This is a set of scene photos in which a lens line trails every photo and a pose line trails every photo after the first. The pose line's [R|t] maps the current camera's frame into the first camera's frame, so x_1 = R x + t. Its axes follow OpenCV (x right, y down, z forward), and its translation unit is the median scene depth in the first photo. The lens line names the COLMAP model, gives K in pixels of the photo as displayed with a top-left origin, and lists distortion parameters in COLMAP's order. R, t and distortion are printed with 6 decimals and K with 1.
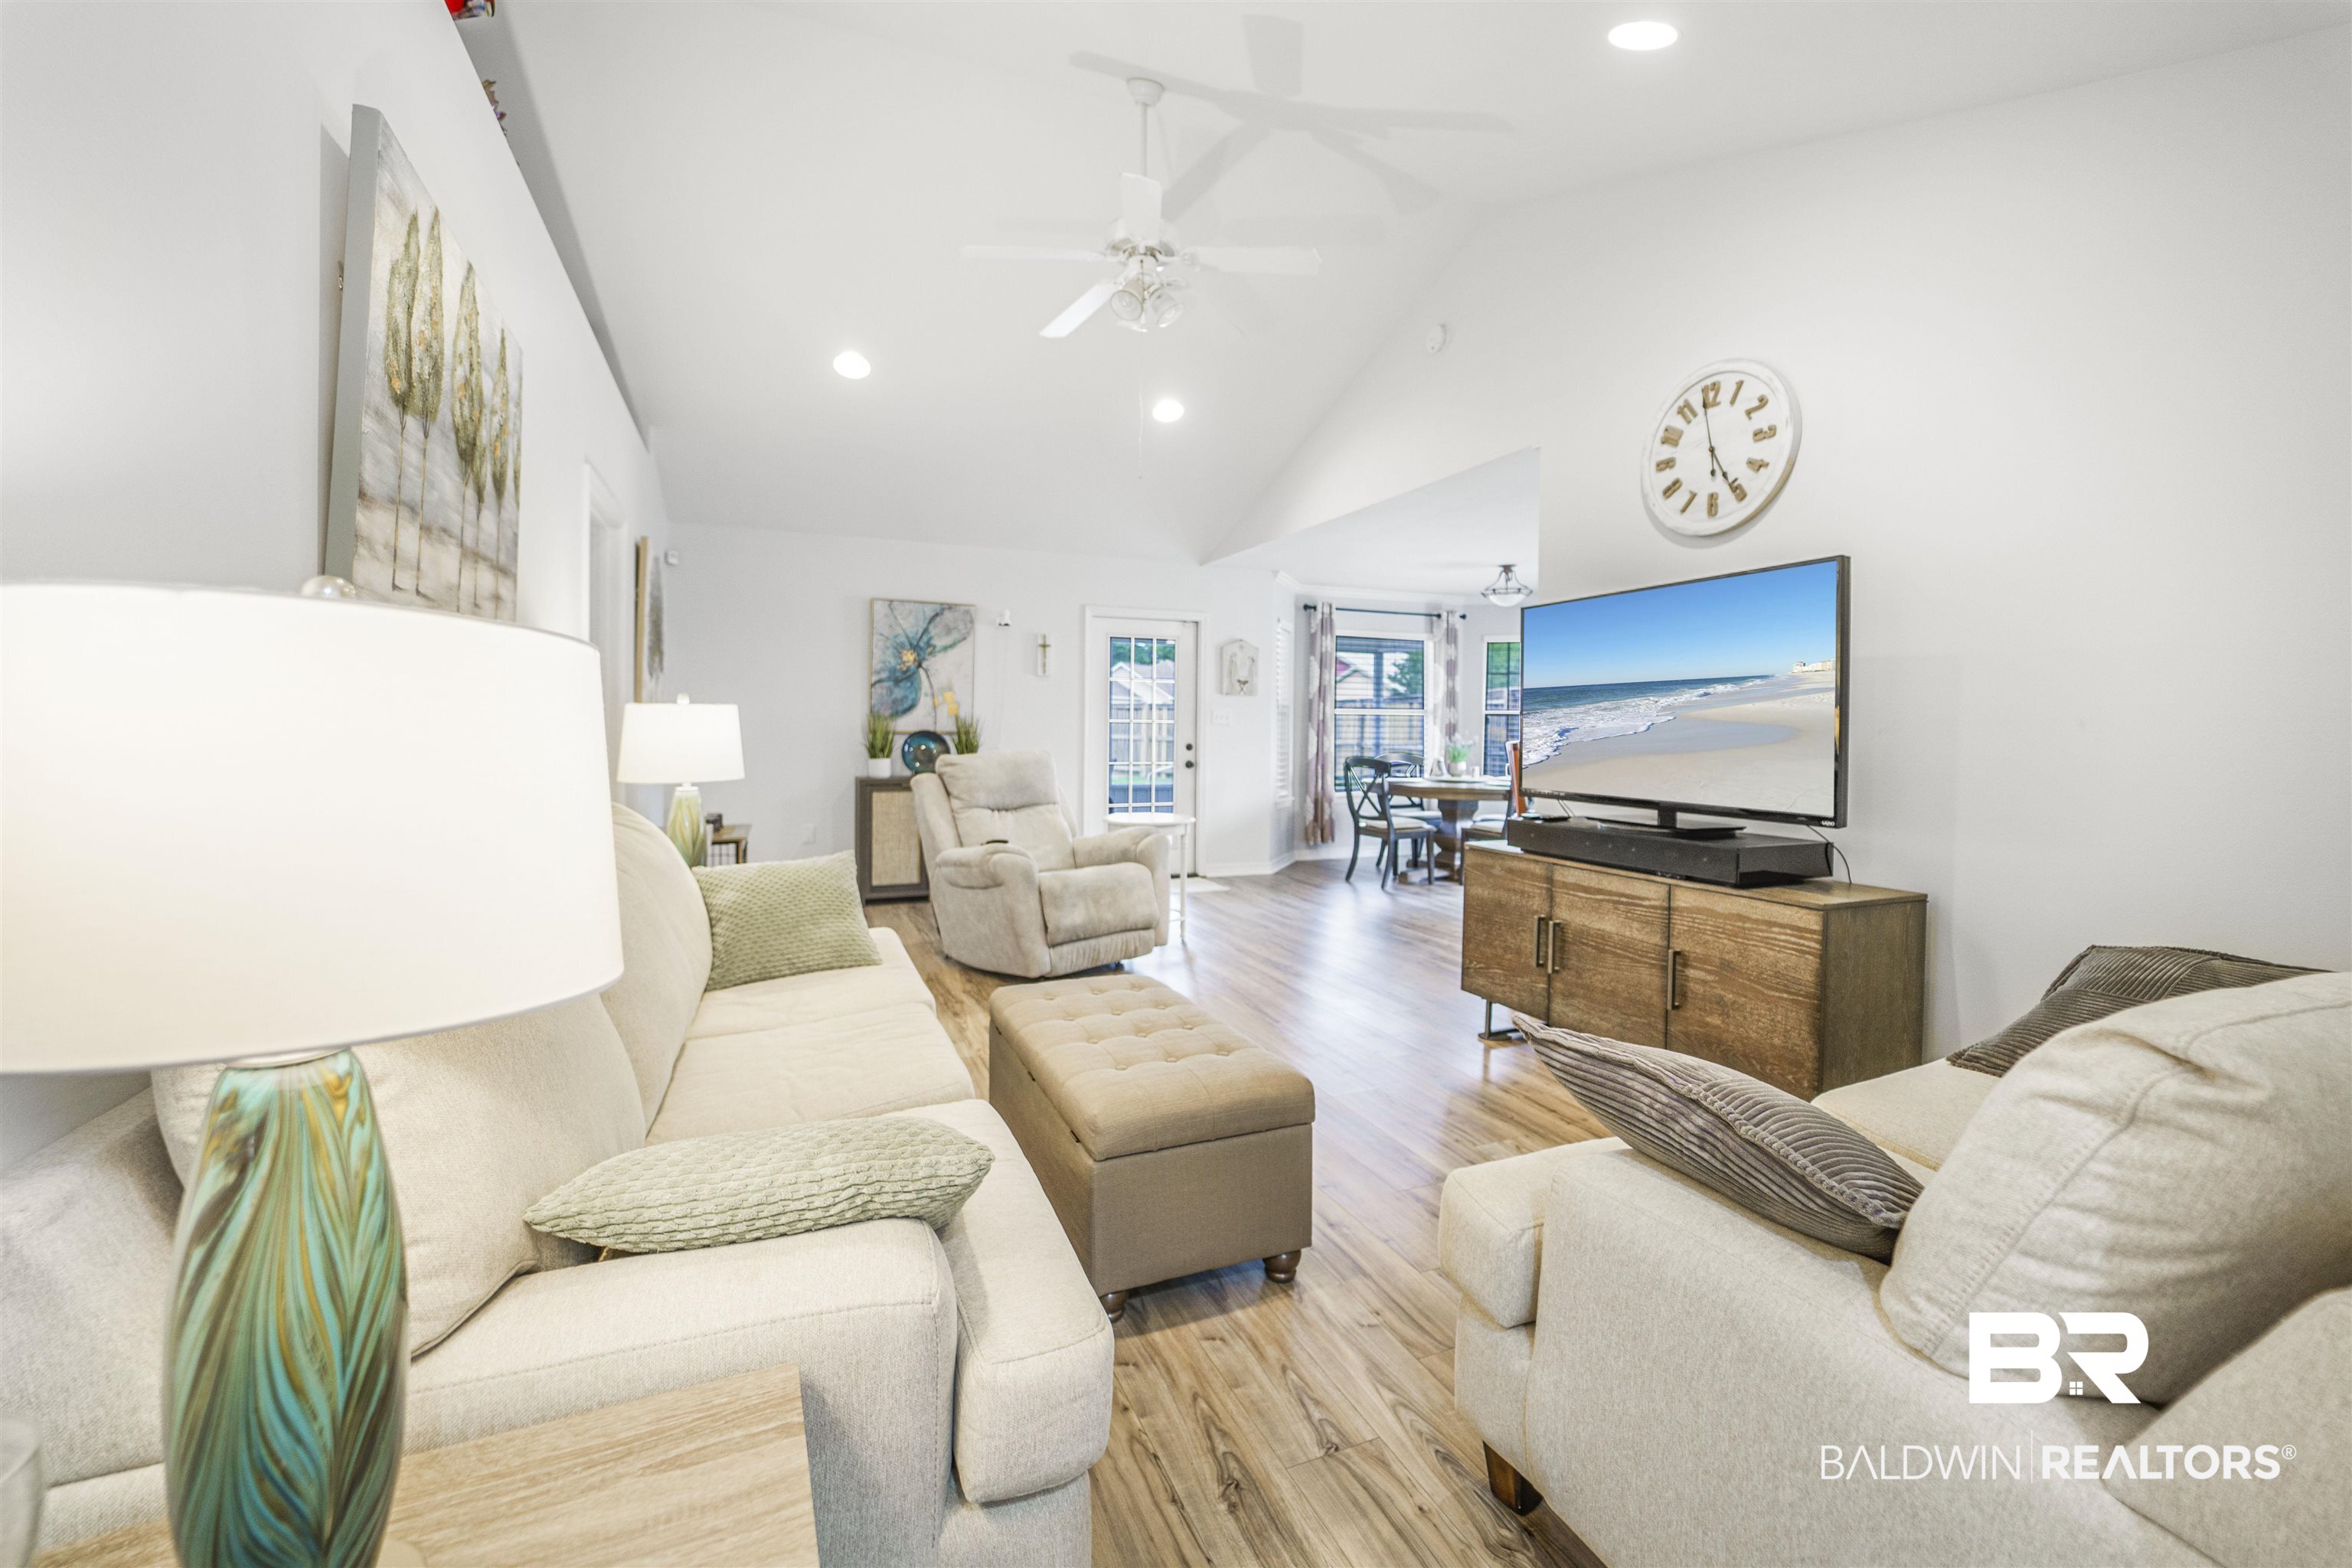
lens RADIAL K [[937.9, 0, 1170.9], [0, 937.9, 744.3], [0, 0, 1]] dist [-0.000629, -0.000144]
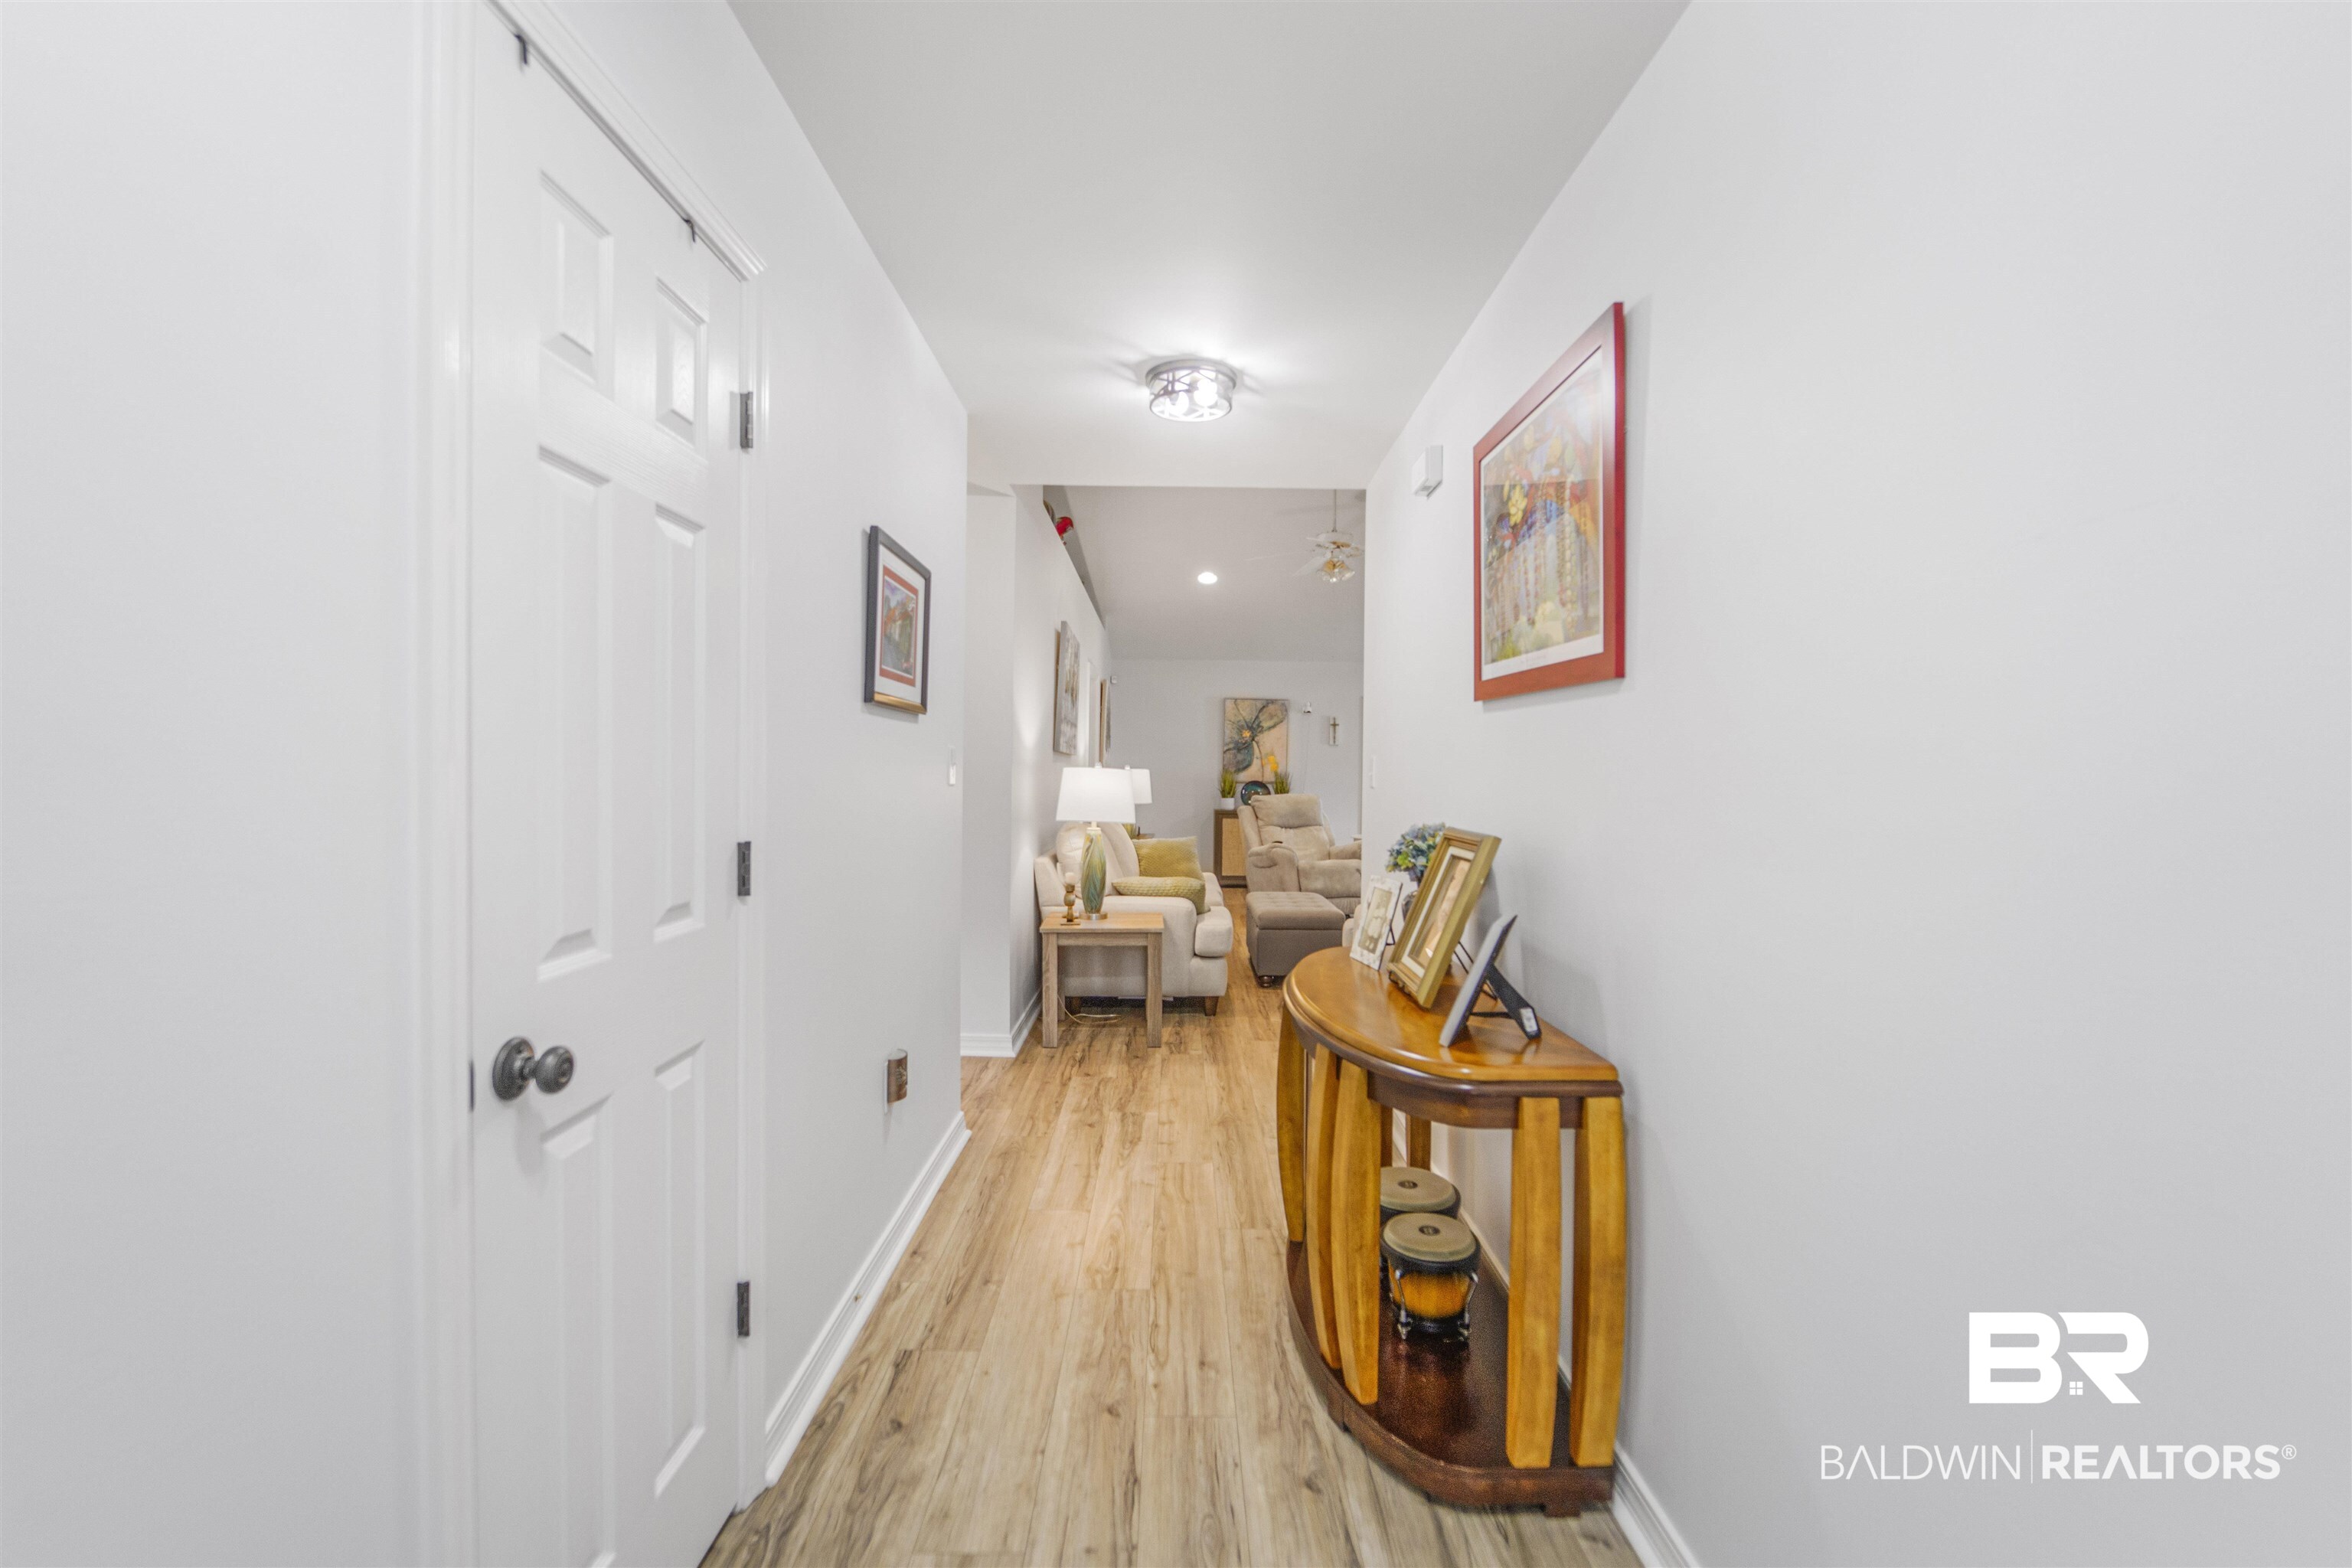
lens RADIAL K [[968.8, 0, 1187.0], [0, 968.8, 775.1], [0, 0, 1]] dist [-0.000116, -0.000467]
pose [[0.925179, -0.000013, -0.379530, 0.272553], [-0.006293, 0.999862, -0.015375, 0.001883], [0.379478, 0.016613, 0.925052, -0.603735]]
